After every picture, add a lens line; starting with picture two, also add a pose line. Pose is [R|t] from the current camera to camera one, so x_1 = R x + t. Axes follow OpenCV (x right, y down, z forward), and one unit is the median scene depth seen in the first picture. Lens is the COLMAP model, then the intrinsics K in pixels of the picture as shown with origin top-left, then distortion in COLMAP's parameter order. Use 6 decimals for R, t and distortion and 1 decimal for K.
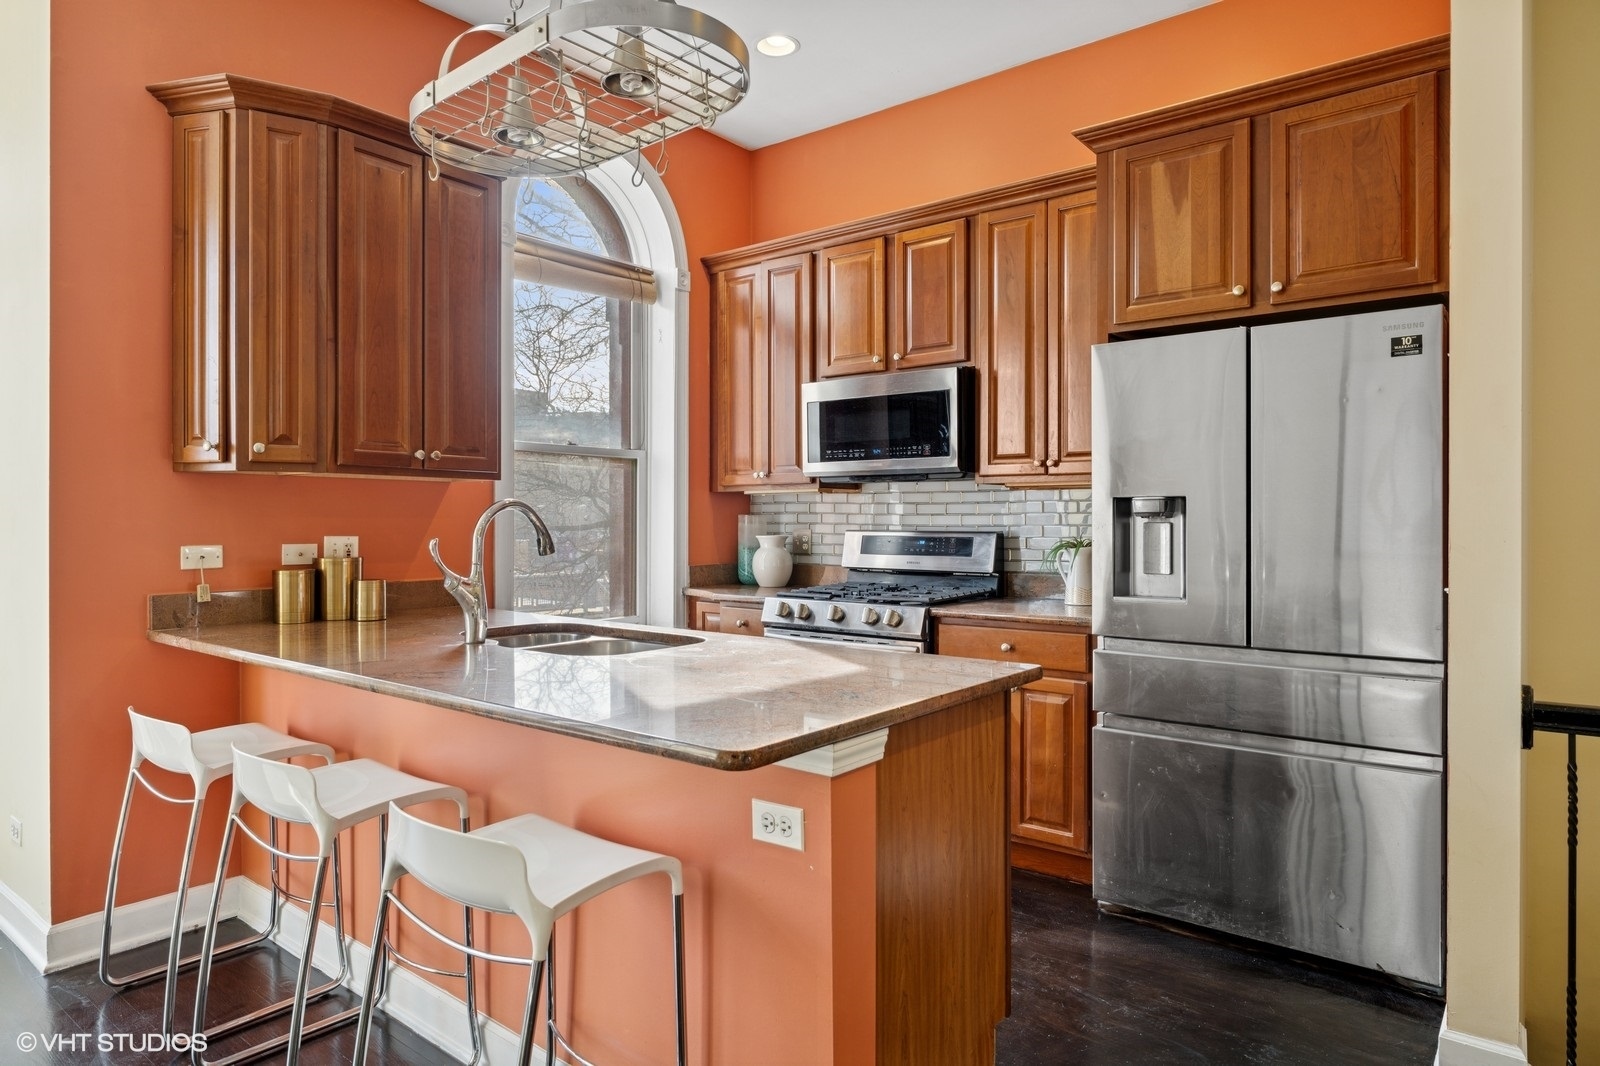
lens RADIAL K [[971.3, 0, 794.4], [0, 971.3, 526.8], [0, 0, 1]] dist [-0.003632, 0.005693]
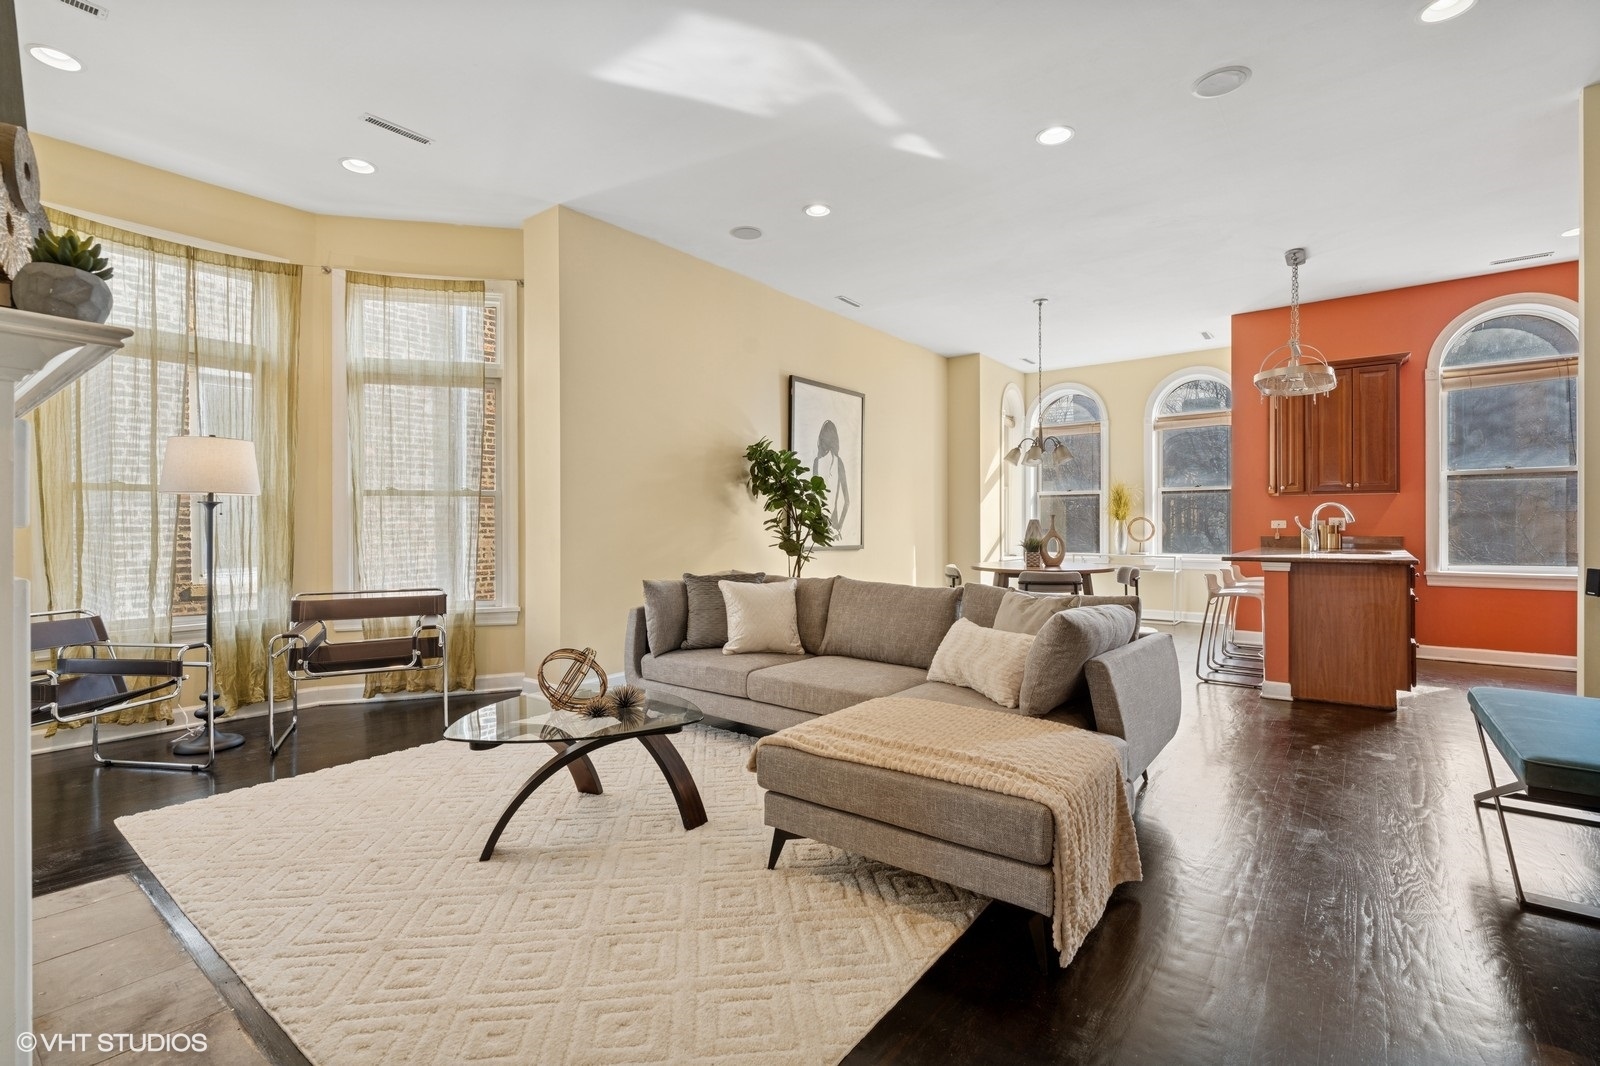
lens RADIAL K [[732.3, 0, 798.1], [0, 732.3, 519.8], [0, 0, 1]] dist [-0.004950, 0.001024]
pose [[0.014460, -0.009216, -0.999853, 1.586344], [-0.004233, 0.999948, -0.009278, 0.043076], [0.999886, 0.004366, 0.014420, -0.510019]]
